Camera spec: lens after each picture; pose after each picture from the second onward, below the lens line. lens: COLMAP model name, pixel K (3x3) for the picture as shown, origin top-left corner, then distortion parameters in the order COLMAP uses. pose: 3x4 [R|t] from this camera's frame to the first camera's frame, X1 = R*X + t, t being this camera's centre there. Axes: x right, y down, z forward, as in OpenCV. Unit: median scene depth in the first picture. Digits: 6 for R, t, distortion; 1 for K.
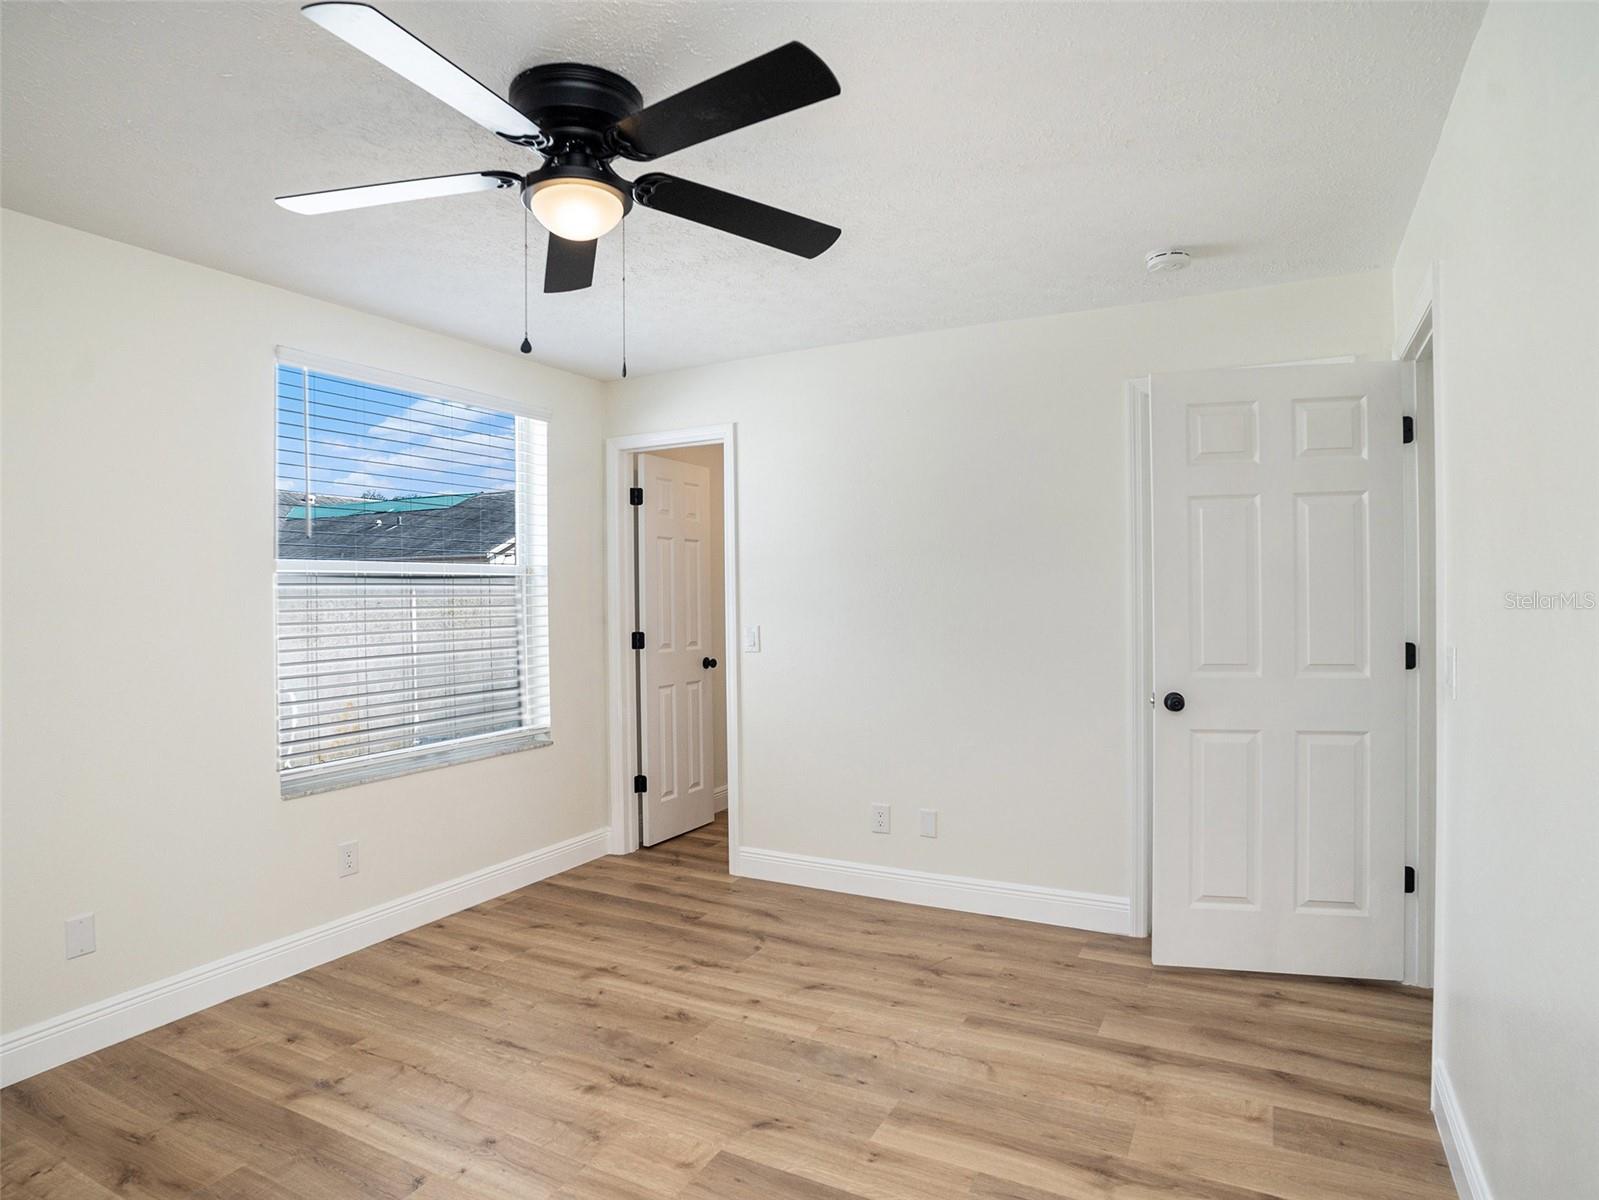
lens RADIAL K [[886.6, 0, 769.3], [0, 886.6, 590.9], [0, 0, 1]] dist [-0.057972, 0.026121]
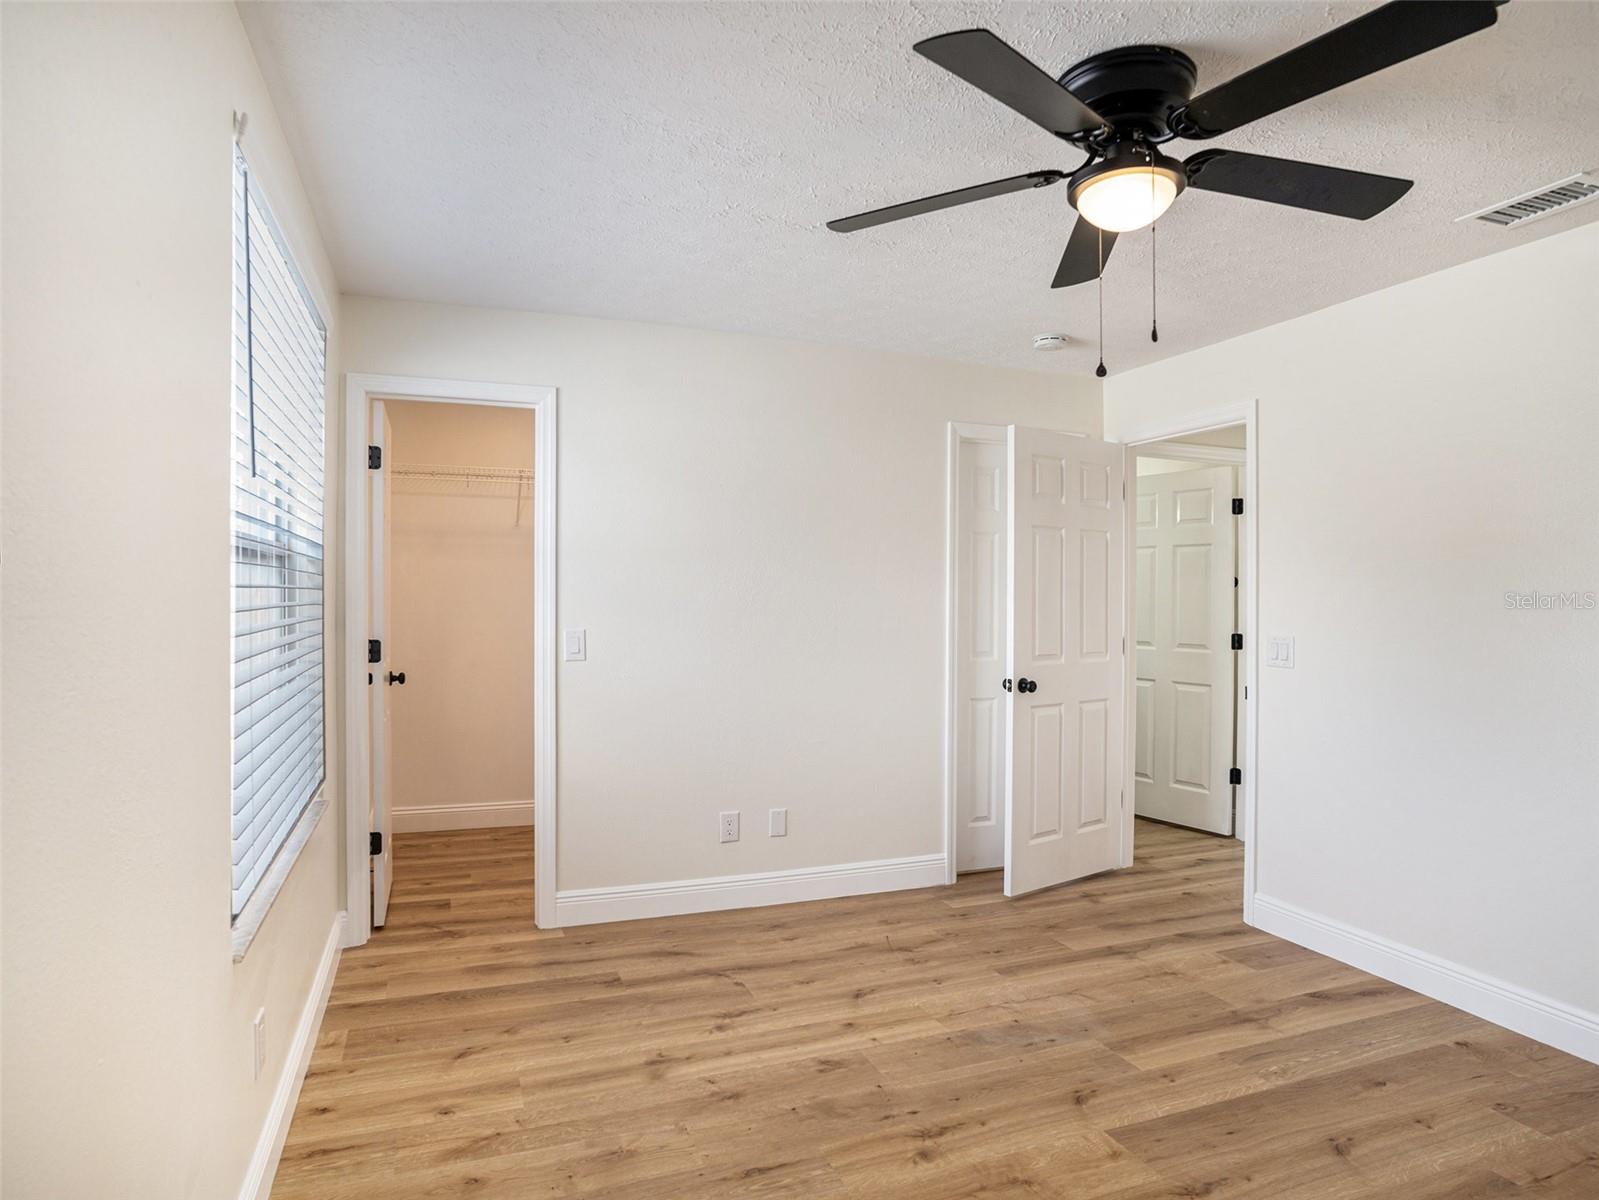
lens RADIAL K [[886.6, 0, 799.1], [0, 886.6, 599.8], [0, 0, 1]] dist [-0.057972, 0.026121]
pose [[0.668905, 0.016546, 0.743164, -0.698682], [-0.021655, 0.999762, -0.002768, 0.011176], [-0.743032, -0.014241, 0.669104, 0.377354]]
